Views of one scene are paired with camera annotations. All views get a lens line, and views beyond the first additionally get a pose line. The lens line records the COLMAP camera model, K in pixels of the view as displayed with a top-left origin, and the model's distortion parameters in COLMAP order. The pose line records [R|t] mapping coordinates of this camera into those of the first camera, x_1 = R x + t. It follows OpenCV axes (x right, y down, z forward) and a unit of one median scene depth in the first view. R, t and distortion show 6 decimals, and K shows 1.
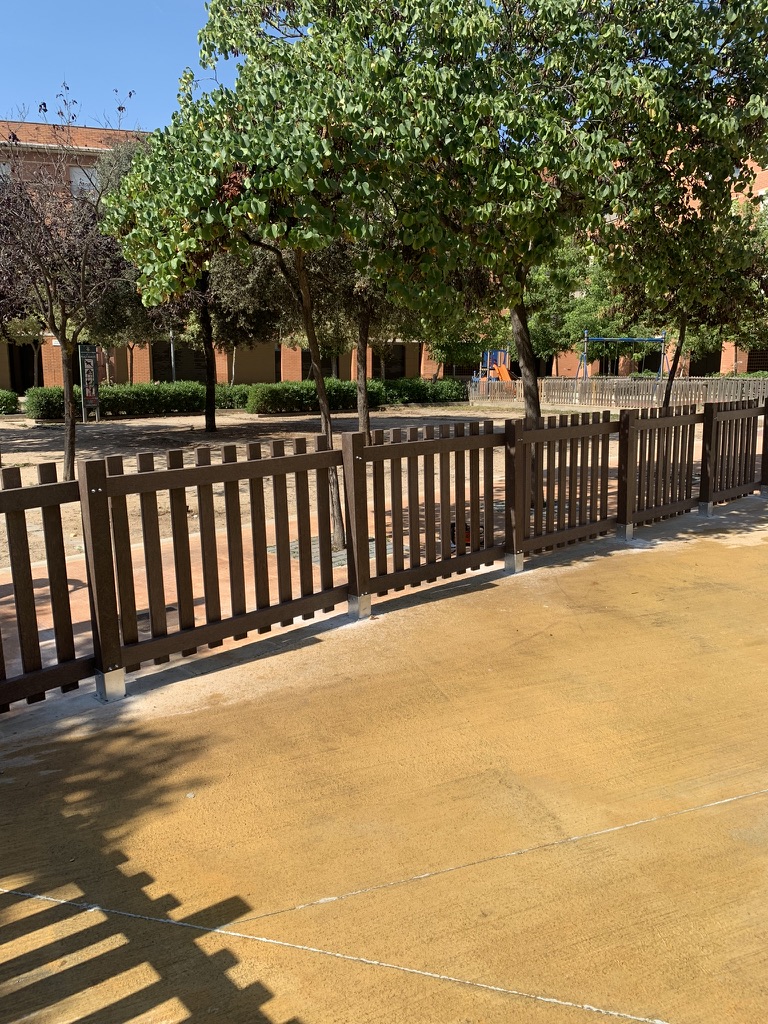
lens RADIAL K [[797.9, 0, 388.4], [0, 797.9, 514.6], [0, 0, 1]] dist [0.003349, -0.012610]
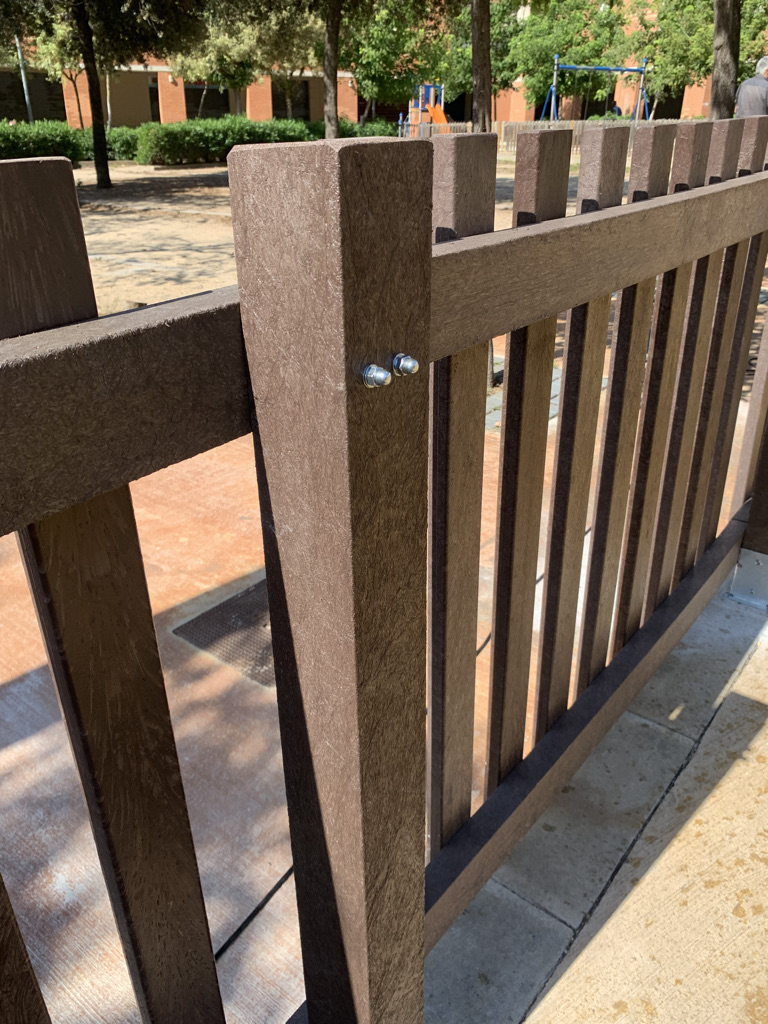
lens RADIAL K [[797.9, 0, 380.5], [0, 797.9, 517.2], [0, 0, 1]] dist [0.003349, -0.012610]
pose [[0.990772, -0.055586, 0.123619, -0.057907], [0.019377, 0.960758, 0.276709, -0.006967], [-0.134149, -0.271760, 0.952969, 0.128023]]
